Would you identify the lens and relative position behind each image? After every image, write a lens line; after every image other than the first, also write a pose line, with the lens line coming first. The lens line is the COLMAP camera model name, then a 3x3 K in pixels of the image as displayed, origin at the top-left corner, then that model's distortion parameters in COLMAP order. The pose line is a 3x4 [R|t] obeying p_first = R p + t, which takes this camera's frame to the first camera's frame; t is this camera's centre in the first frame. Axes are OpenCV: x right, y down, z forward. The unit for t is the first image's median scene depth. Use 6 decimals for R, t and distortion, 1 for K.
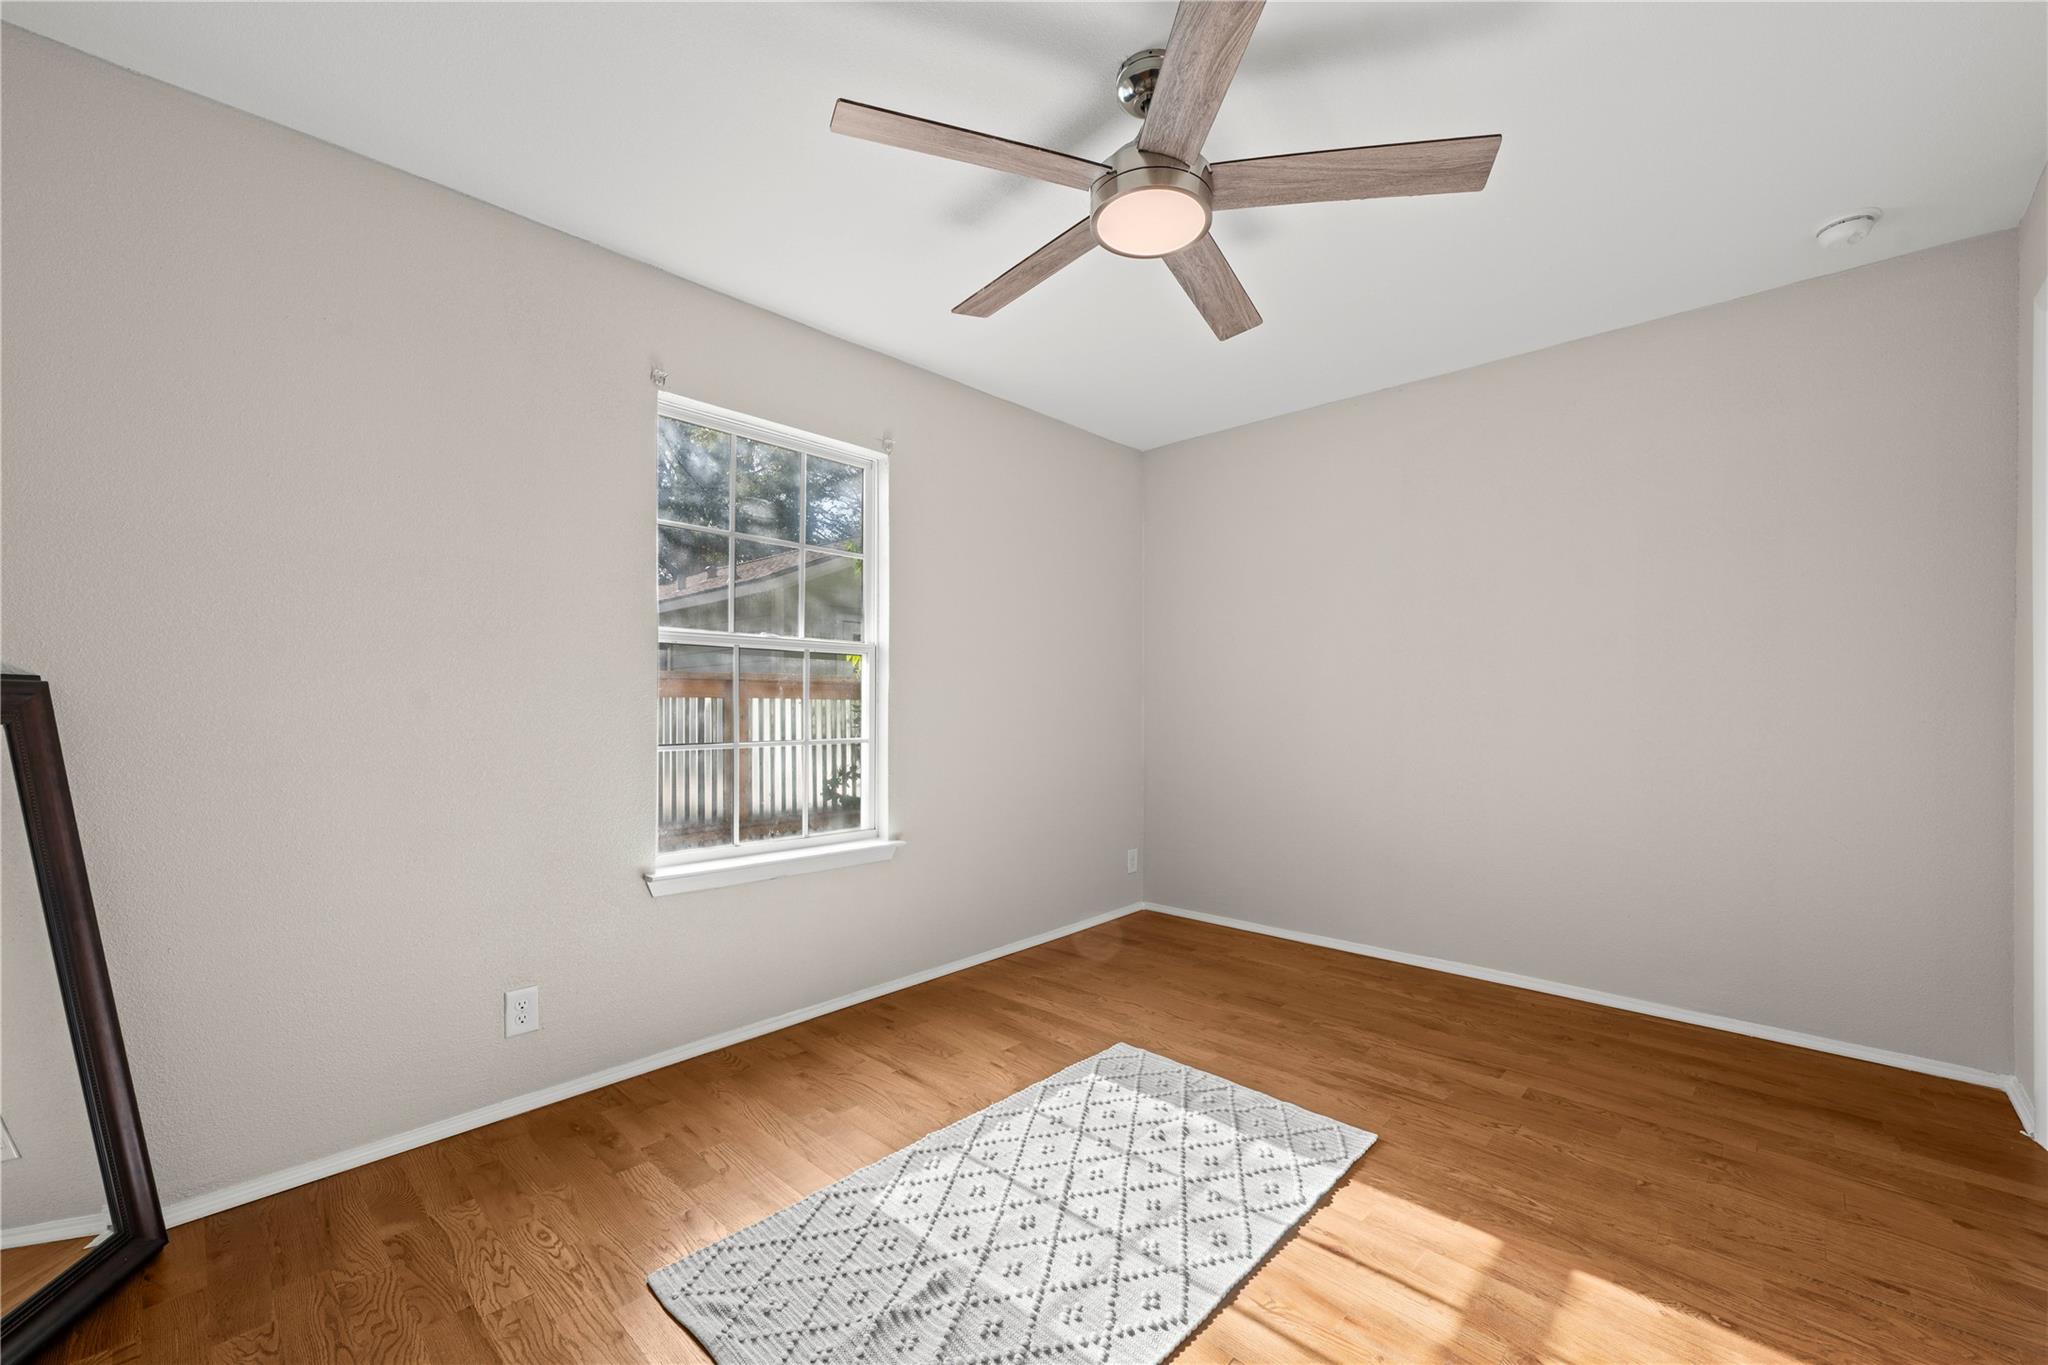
lens RADIAL K [[806.1, 0, 1034.3], [0, 806.1, 688.6], [0, 0, 1]] dist [0.001869, -0.000149]
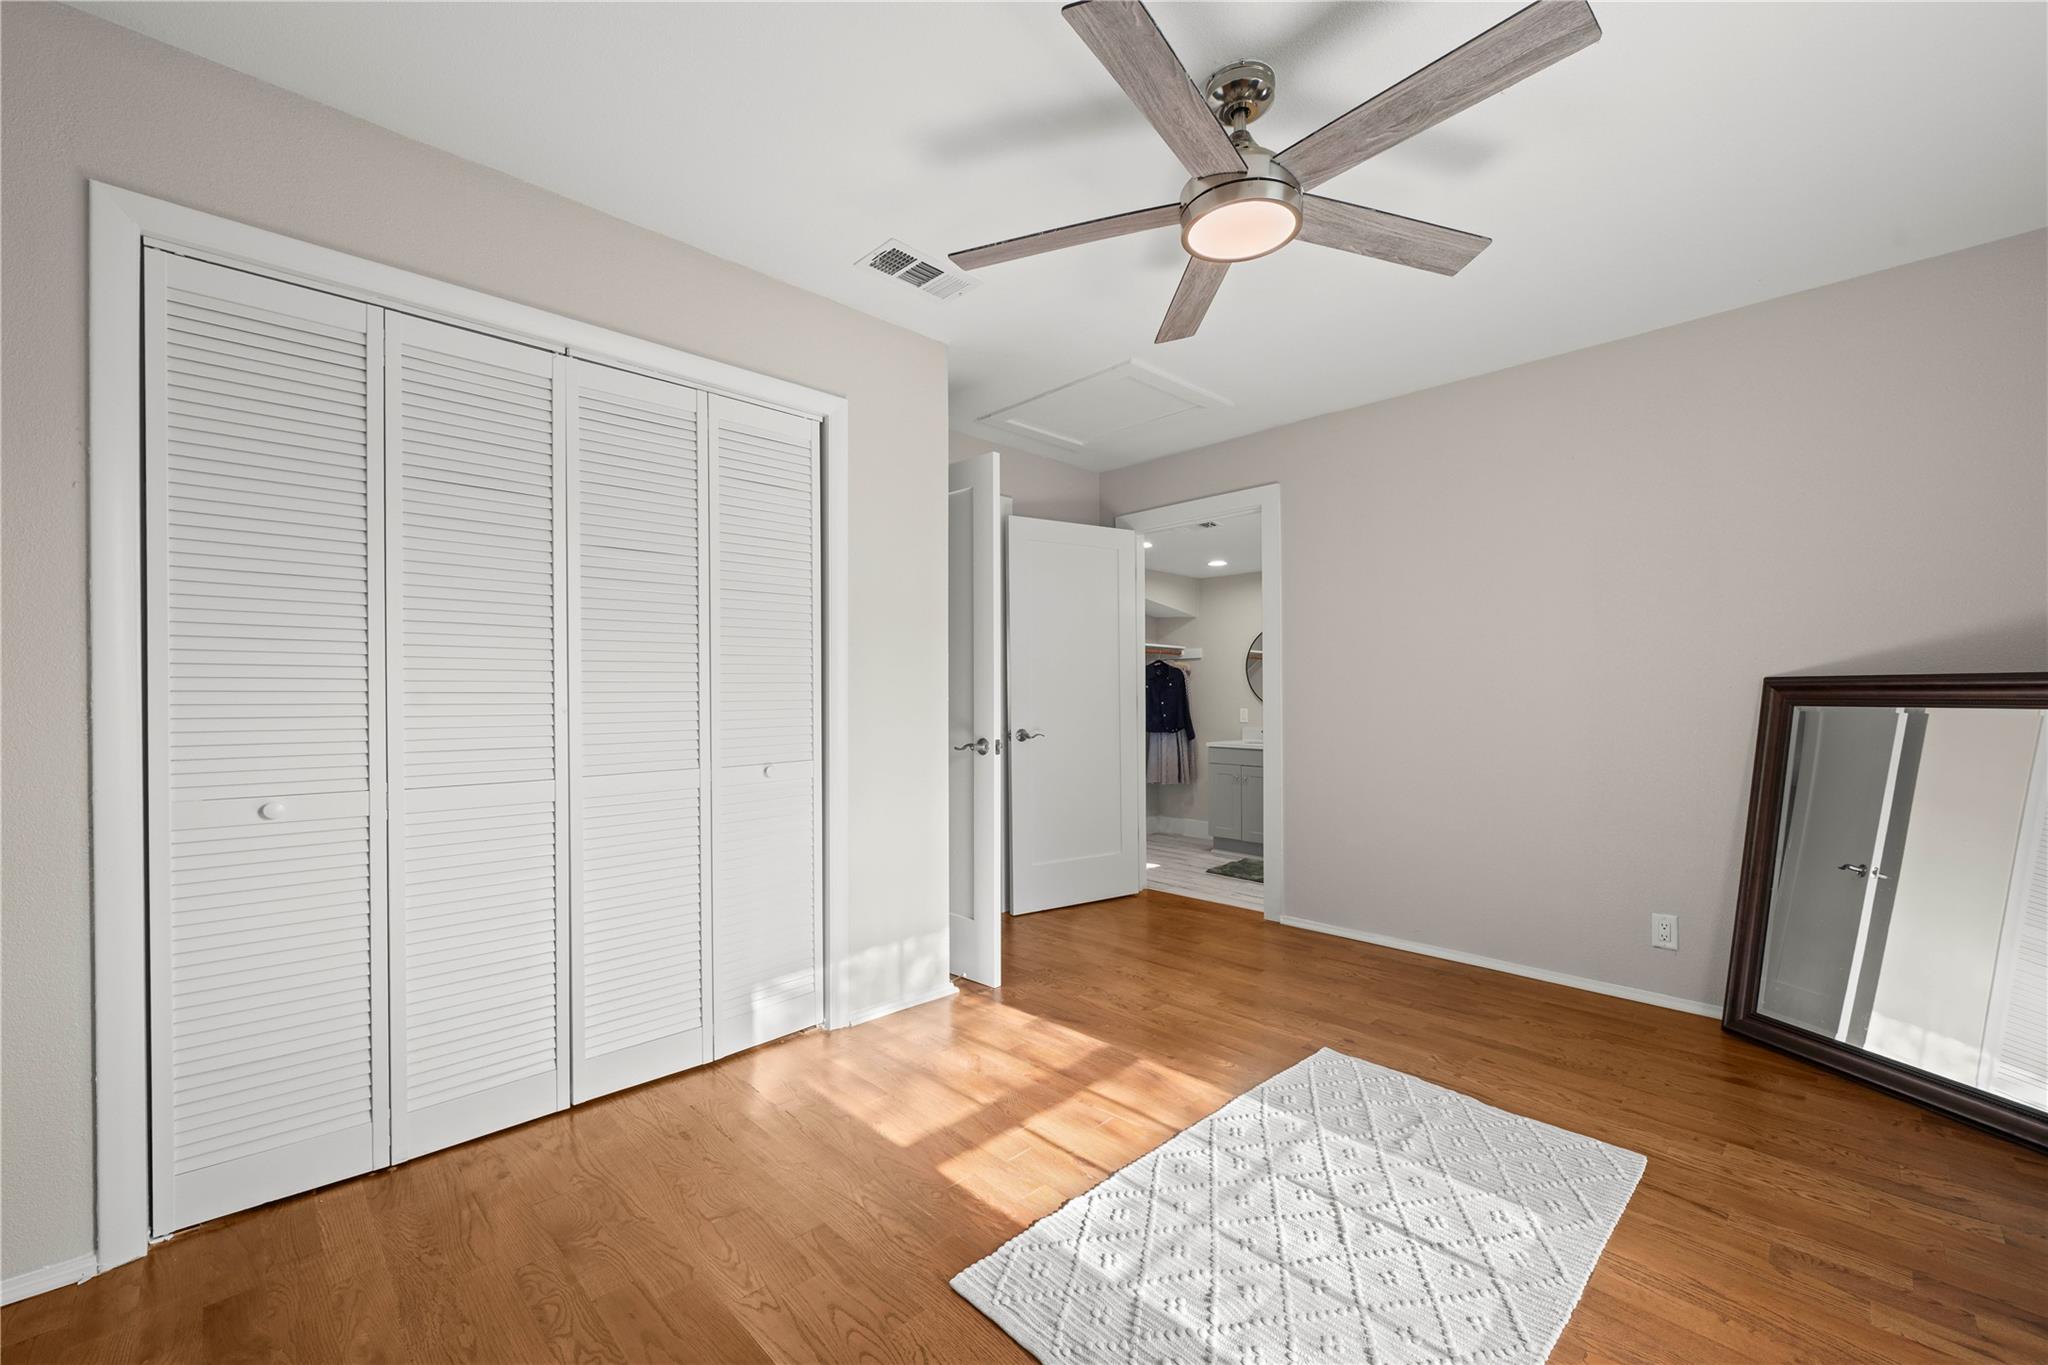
lens RADIAL K [[806.1, 0, 1034.3], [0, 806.1, 688.6], [0, 0, 1]] dist [0.001869, -0.000149]
pose [[-0.999286, 0.005832, 0.037328, 0.366621], [0.004564, 0.999413, -0.033954, 0.034412], [-0.037504, -0.033760, -0.998726, 2.040630]]
